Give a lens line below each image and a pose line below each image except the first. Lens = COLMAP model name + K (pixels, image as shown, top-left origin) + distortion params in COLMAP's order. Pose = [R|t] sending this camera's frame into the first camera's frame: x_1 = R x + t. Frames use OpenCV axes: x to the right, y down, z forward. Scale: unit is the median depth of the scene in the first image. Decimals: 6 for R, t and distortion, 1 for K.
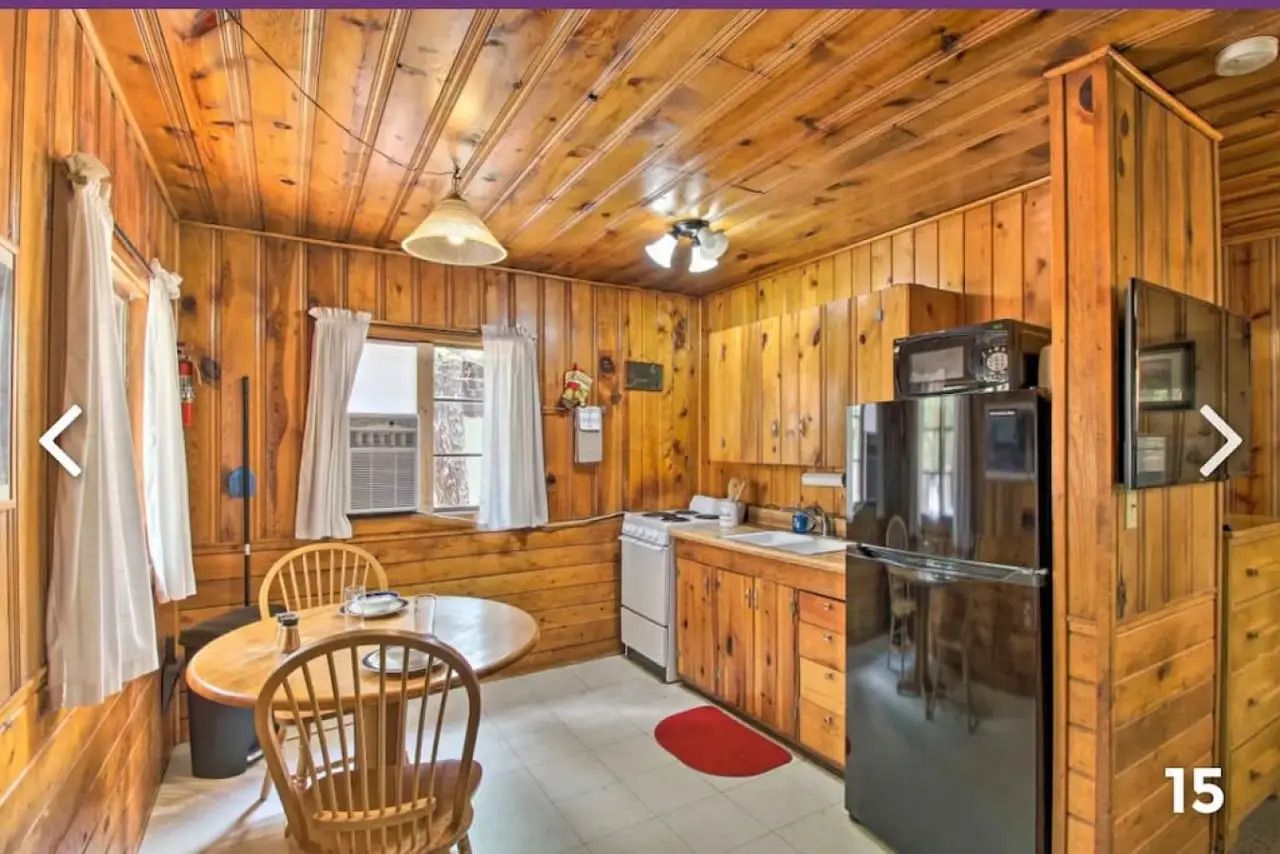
lens RADIAL K [[600.8, 0, 641.7], [0, 600.8, 437.6], [0, 0, 1]] dist [0.001037, 0.000041]
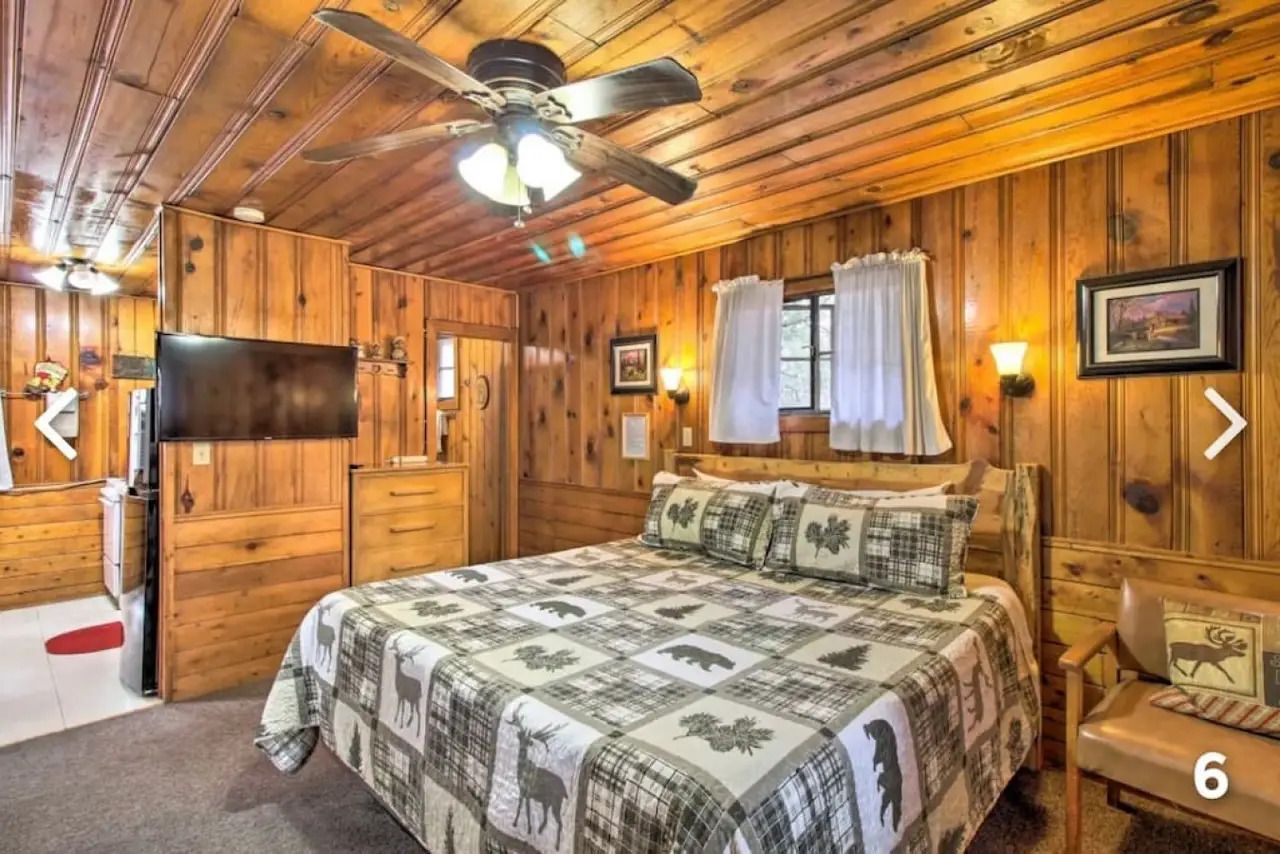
lens RADIAL K [[601.1, 0, 639.4], [0, 601.1, 421.1], [0, 0, 1]] dist [0.006159, 0.000139]
pose [[0.959940, -0.001689, 0.280201, 0.691420], [-0.000580, 0.999968, 0.008013, -0.003373], [-0.280205, -0.007854, 0.959908, -0.504915]]
